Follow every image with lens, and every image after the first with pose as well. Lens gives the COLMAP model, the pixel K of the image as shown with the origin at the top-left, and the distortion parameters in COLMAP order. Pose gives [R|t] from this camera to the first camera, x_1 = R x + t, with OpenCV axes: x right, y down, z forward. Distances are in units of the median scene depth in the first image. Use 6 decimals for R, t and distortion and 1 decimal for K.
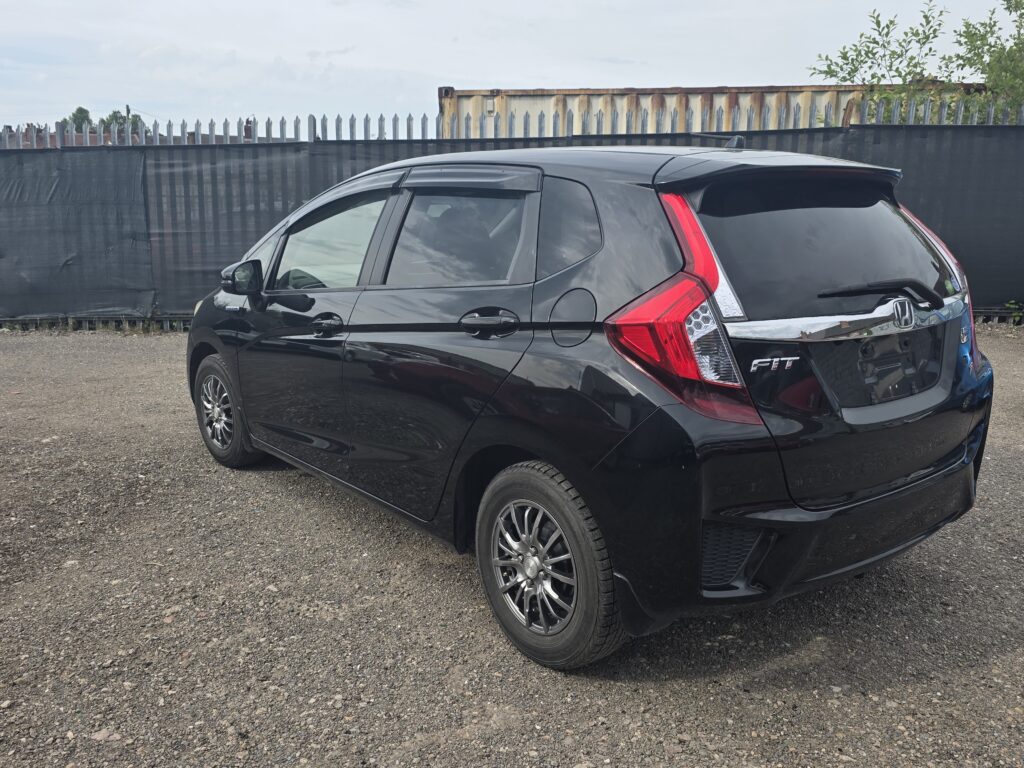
lens RADIAL K [[839.3, 0, 510.1], [0, 839.3, 384.5], [0, 0, 1]] dist [0.043249, 0.003476]
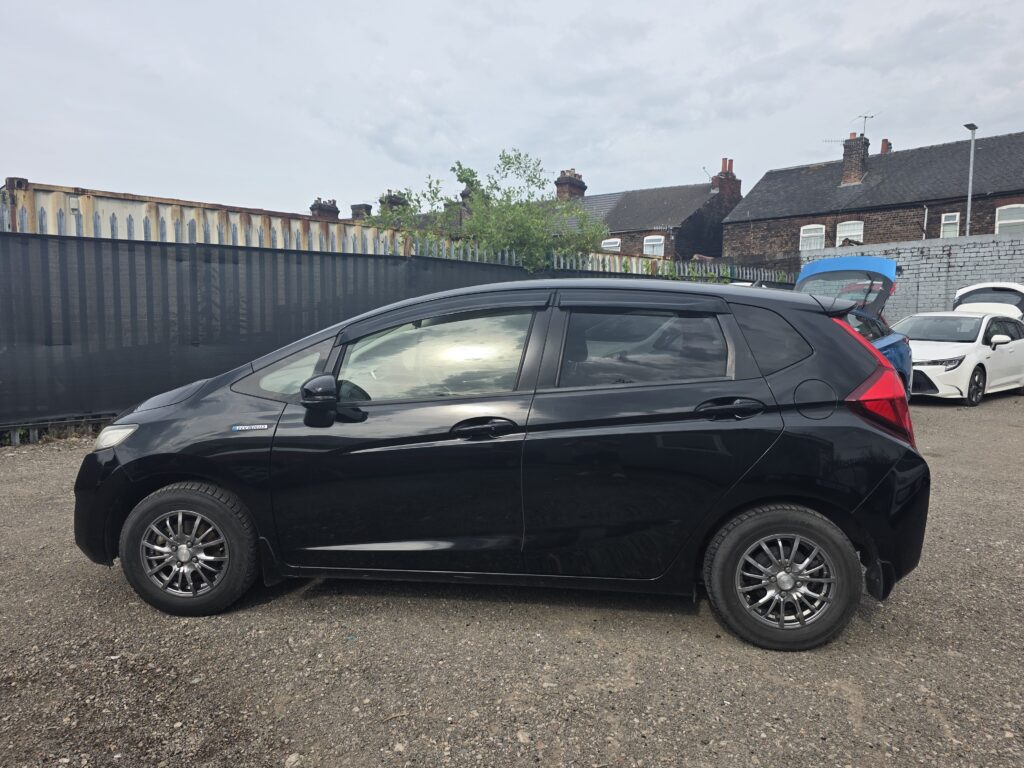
lens RADIAL K [[699.4, 0, 511.3], [0, 699.4, 381.3], [0, 0, 1]] dist [0.026022, -0.006805]
pose [[0.703639, -0.057240, 0.708248, -0.448770], [0.128596, 0.990549, -0.047703, -0.046218], [-0.698824, 0.124644, 0.704350, 0.186993]]
